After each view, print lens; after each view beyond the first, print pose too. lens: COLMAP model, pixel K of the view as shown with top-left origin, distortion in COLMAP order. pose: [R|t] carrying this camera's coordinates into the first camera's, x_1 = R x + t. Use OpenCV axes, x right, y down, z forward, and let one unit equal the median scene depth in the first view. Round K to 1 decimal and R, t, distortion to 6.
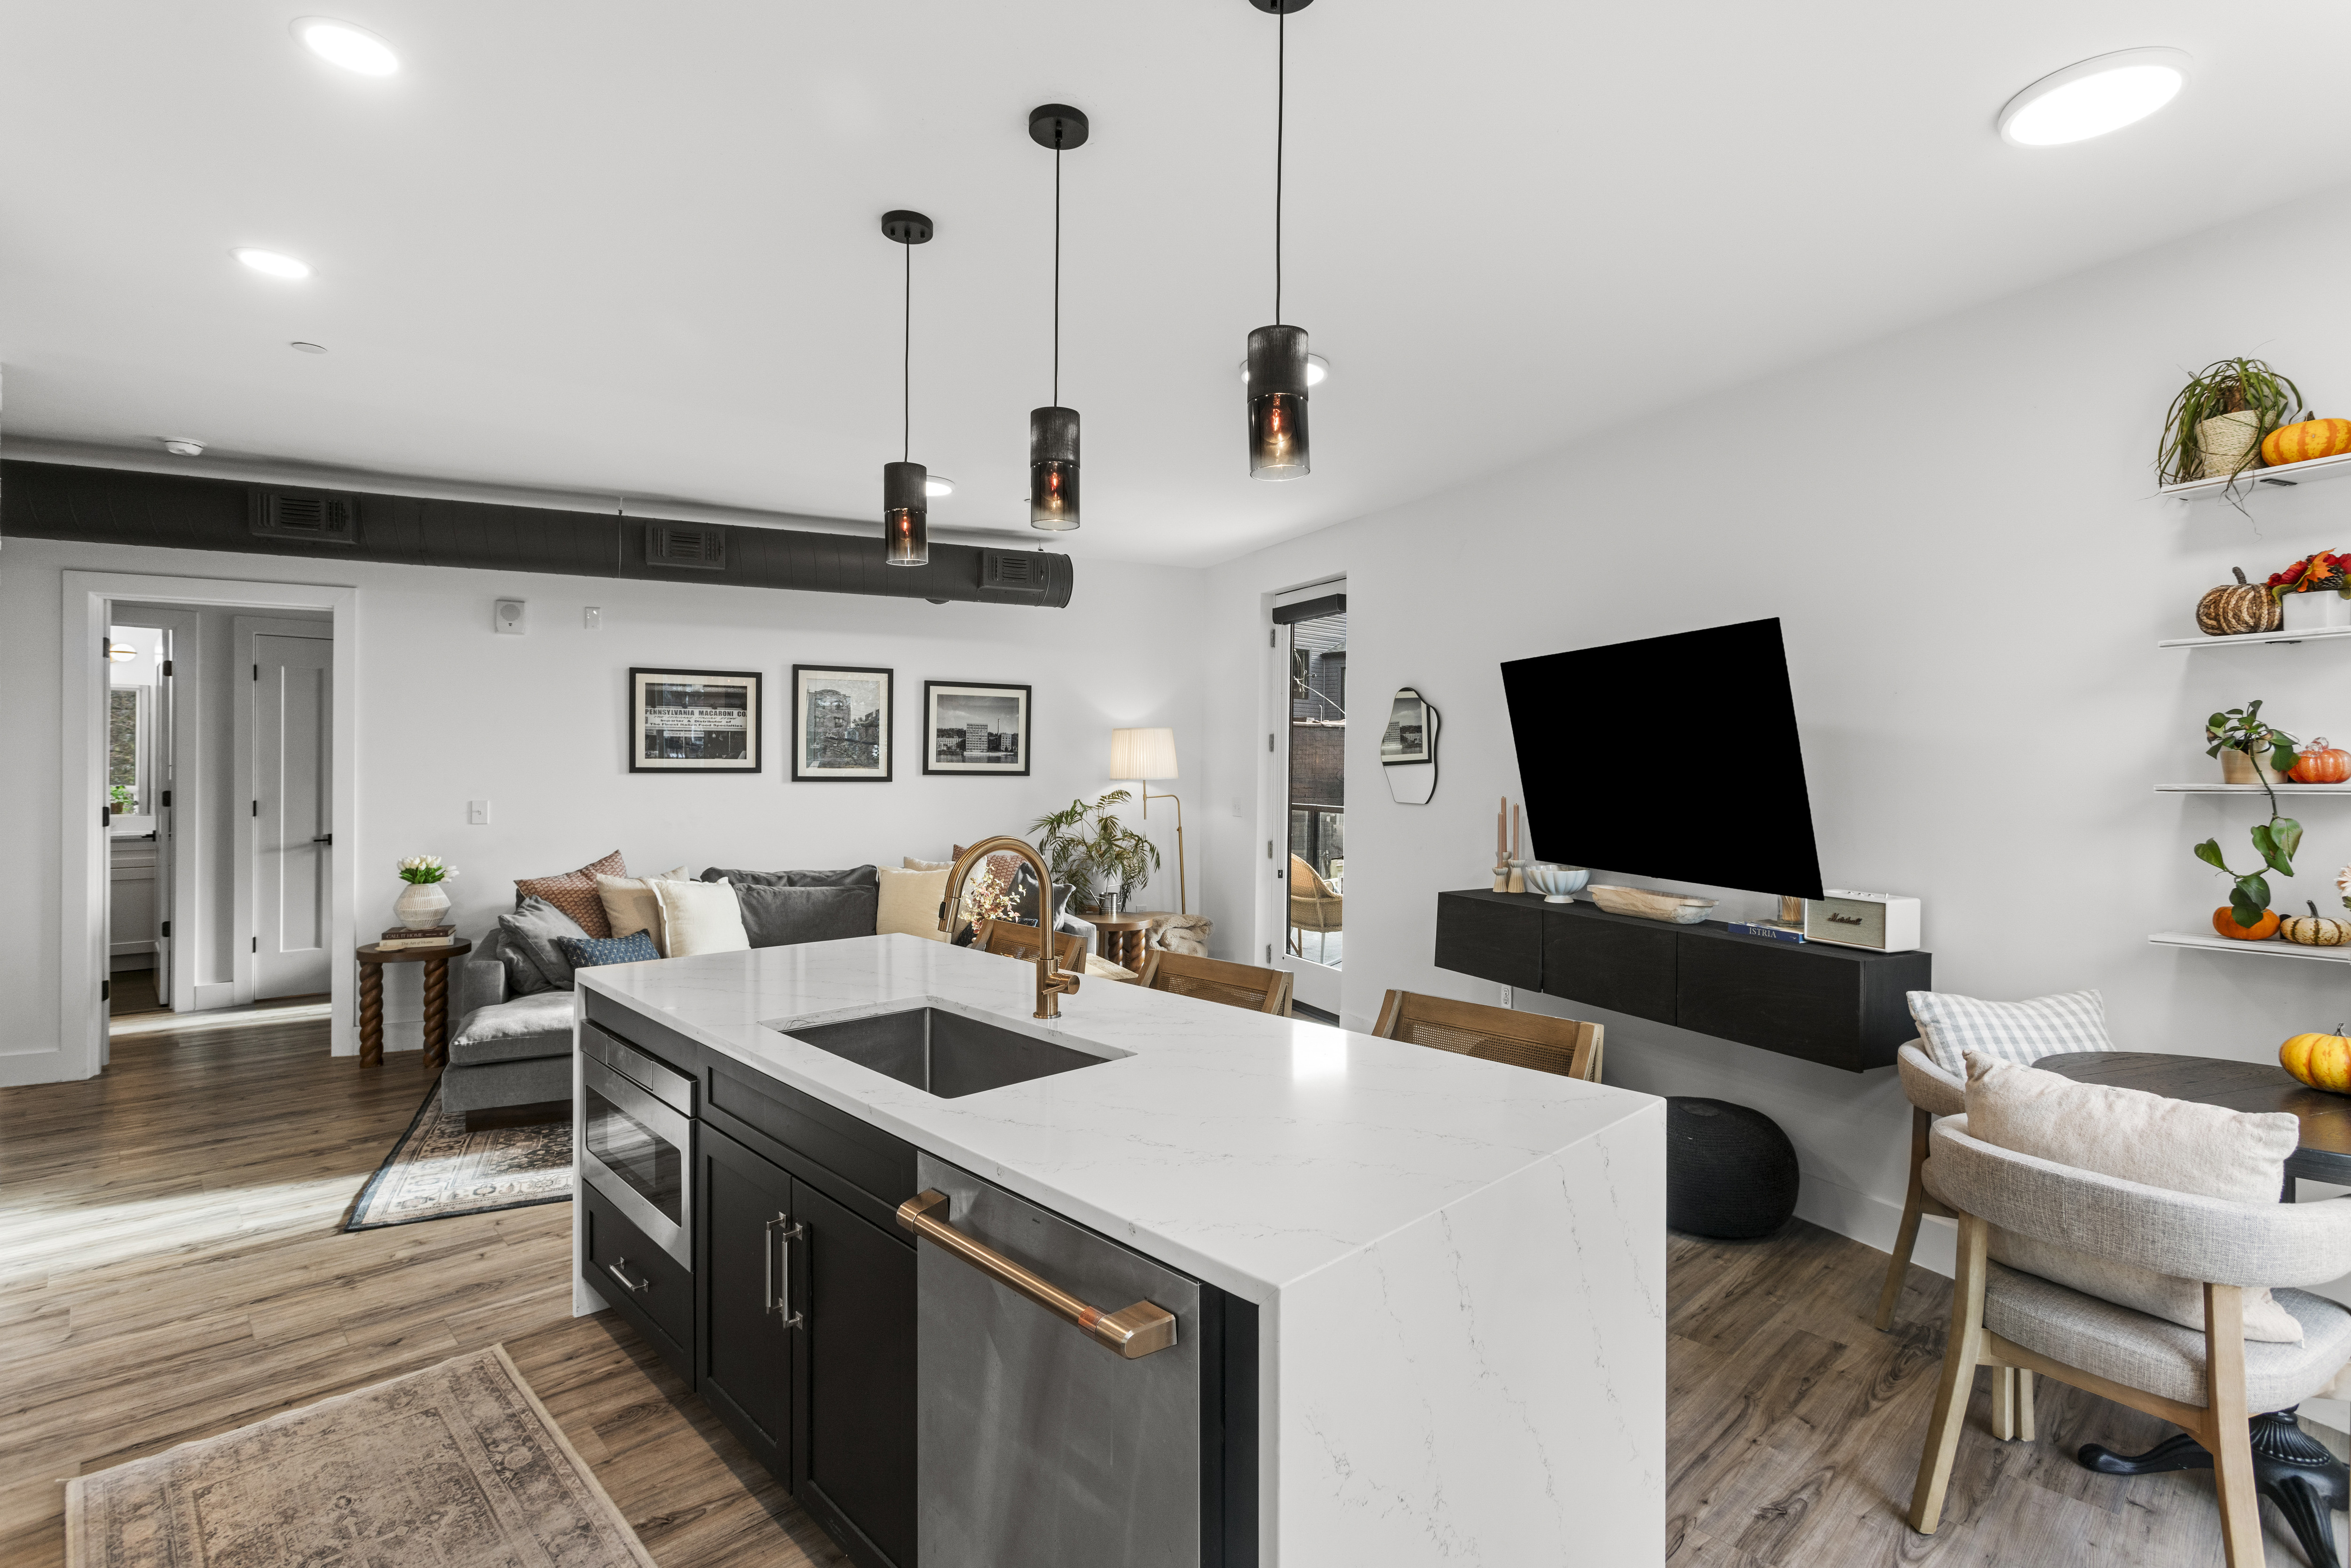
lens RADIAL K [[1116.1, 0, 1182.2], [0, 1116.1, 773.3], [0, 0, 1]] dist [-0.000408, 0.000970]
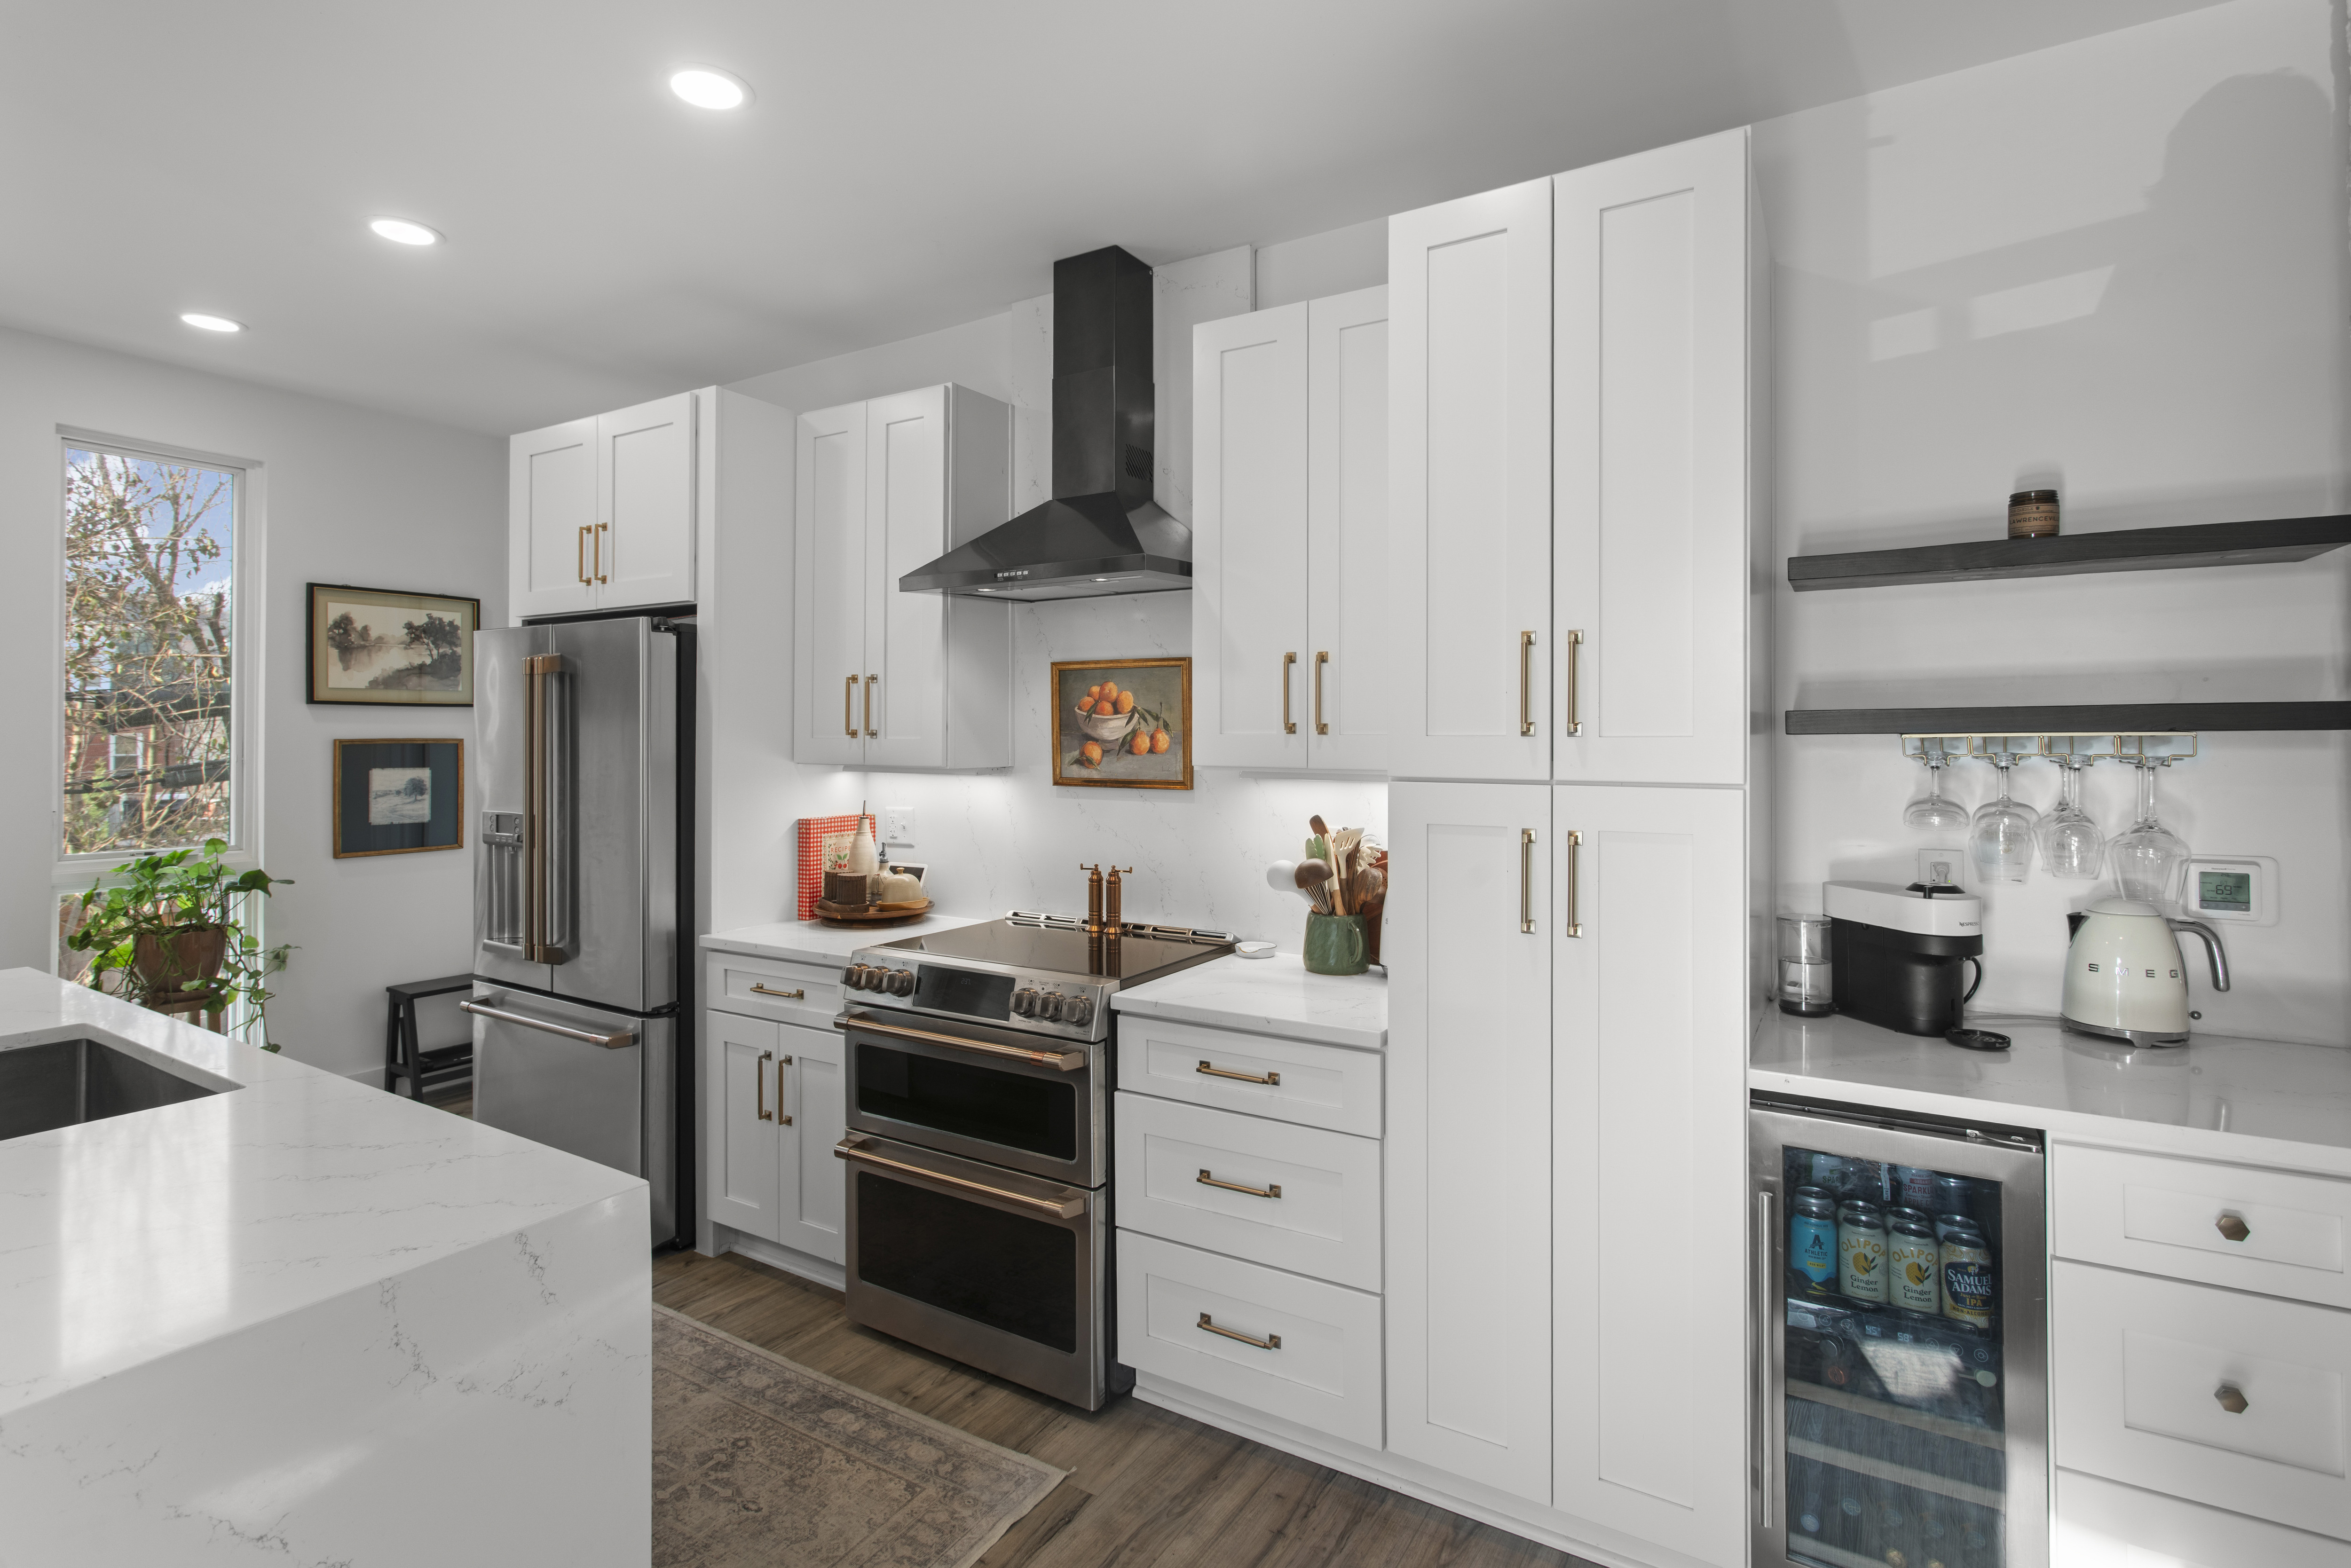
lens RADIAL K [[1127.8, 0, 1171.0], [0, 1127.8, 735.3], [0, 0, 1]] dist [0.002238, 0.000845]
pose [[-0.969084, -0.009112, -0.246564, -0.298575], [-0.009675, 0.999953, 0.001070, -0.007476], [0.246542, 0.003422, -0.969126, 0.711123]]
